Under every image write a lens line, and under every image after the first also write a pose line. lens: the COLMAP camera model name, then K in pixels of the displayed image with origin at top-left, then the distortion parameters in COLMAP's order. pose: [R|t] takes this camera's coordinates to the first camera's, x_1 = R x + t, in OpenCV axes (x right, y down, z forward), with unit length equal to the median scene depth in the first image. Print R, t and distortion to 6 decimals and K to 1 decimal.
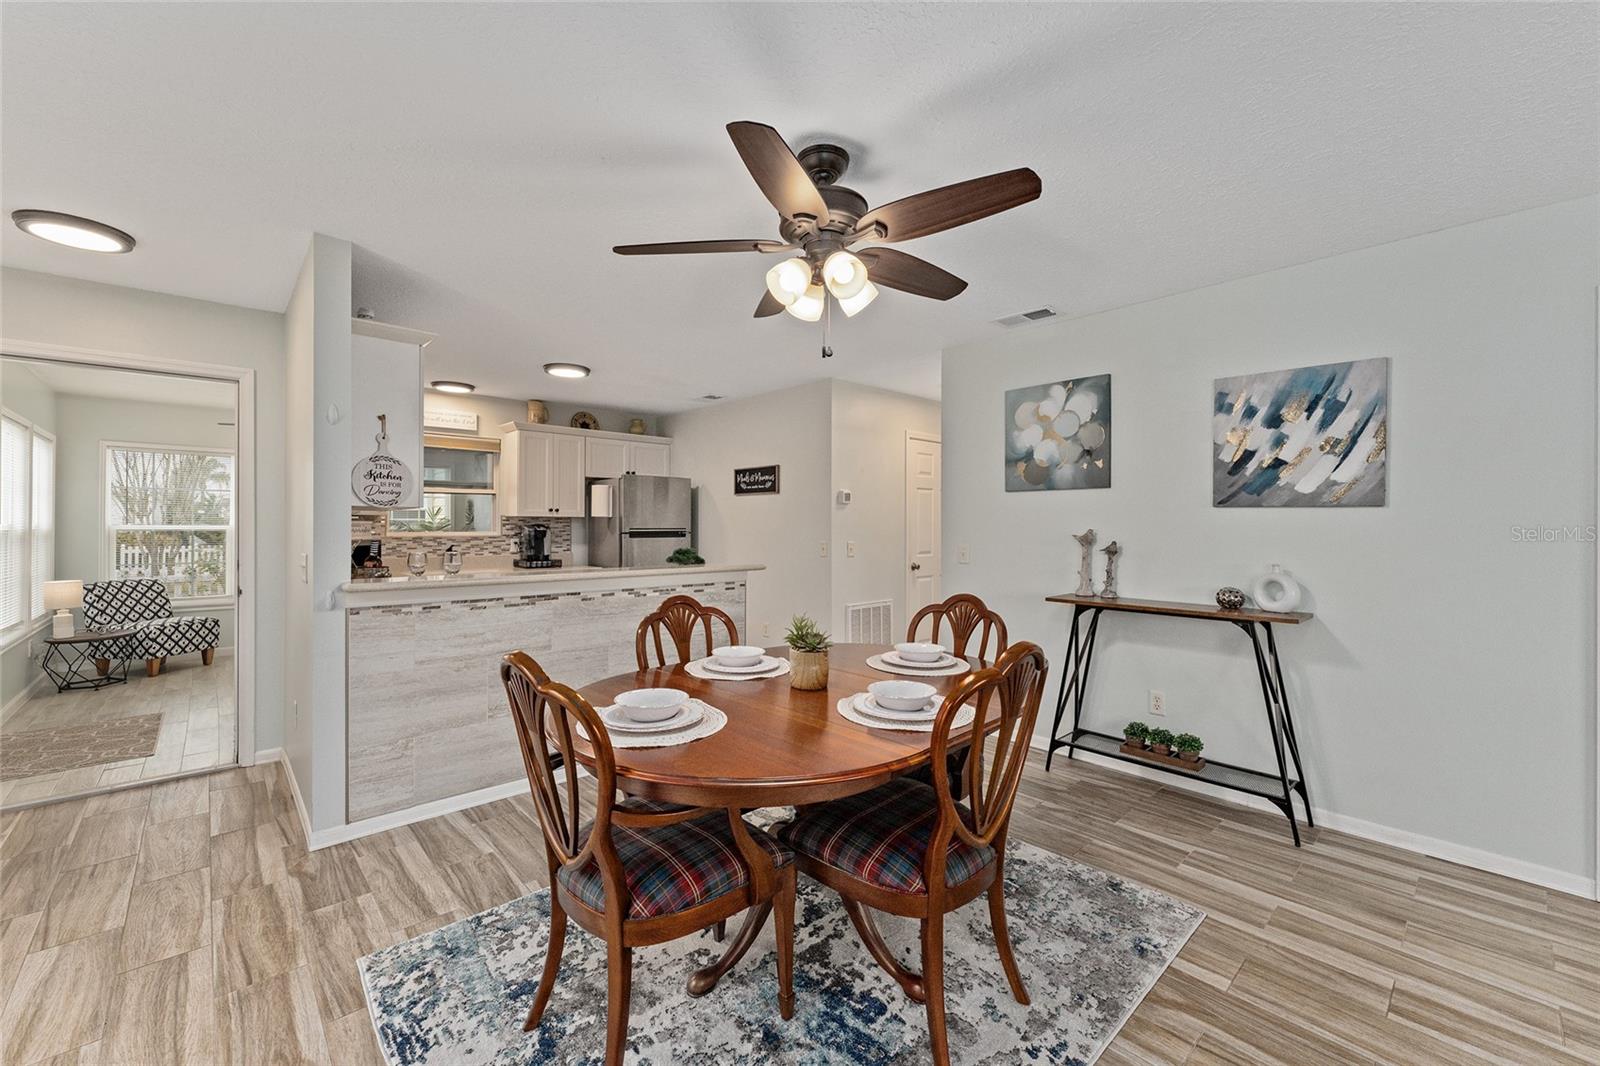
lens RADIAL K [[643.7, 0, 792.8], [0, 643.7, 520.9], [0, 0, 1]] dist [-0.002377, 0.000454]
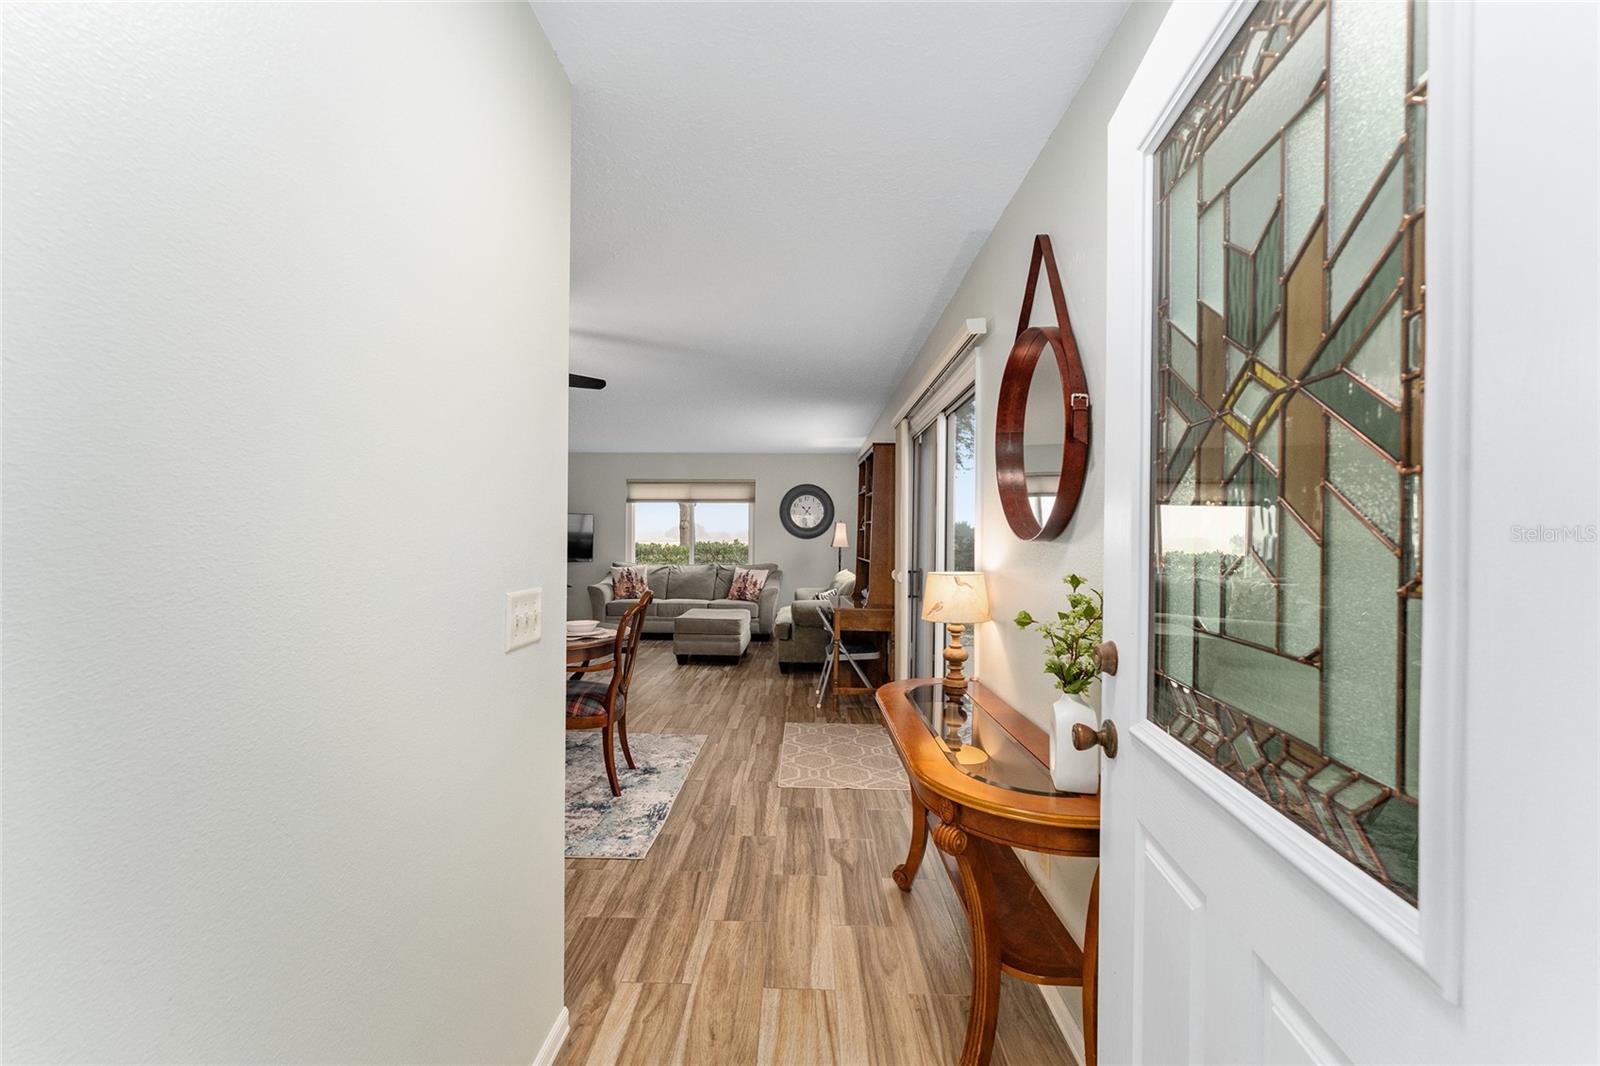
lens RADIAL K [[643.7, 0, 792.7], [0, 643.7, 543.3], [0, 0, 1]] dist [-0.002377, 0.000454]
pose [[-0.726104, -0.013270, 0.687456, -1.131838], [-0.015653, 0.999874, 0.002767, 0.006078], [-0.687406, -0.008751, -0.726220, 1.097574]]
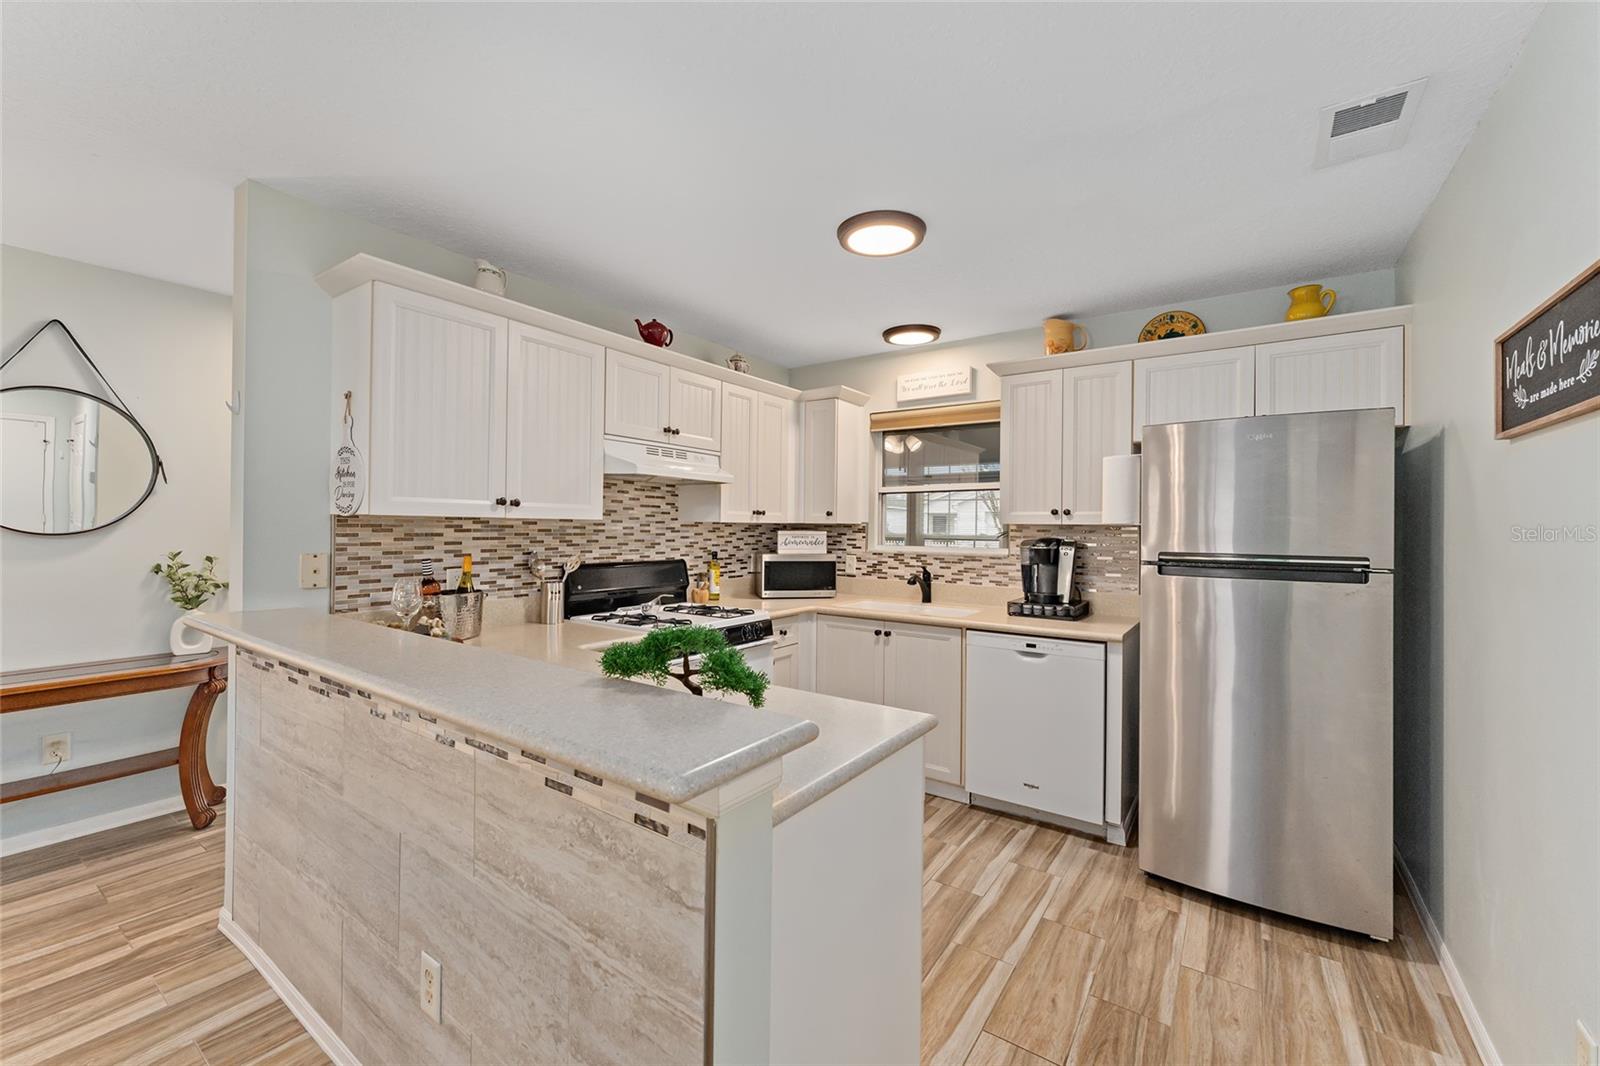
lens RADIAL K [[643.7, 0, 789.0], [0, 643.7, 523.1], [0, 0, 1]] dist [-0.002377, 0.000454]
pose [[0.216986, -0.004119, -0.976166, 0.192000], [-0.001675, 0.999988, -0.004592, -0.009404], [0.976173, 0.002631, 0.216976, 1.277599]]
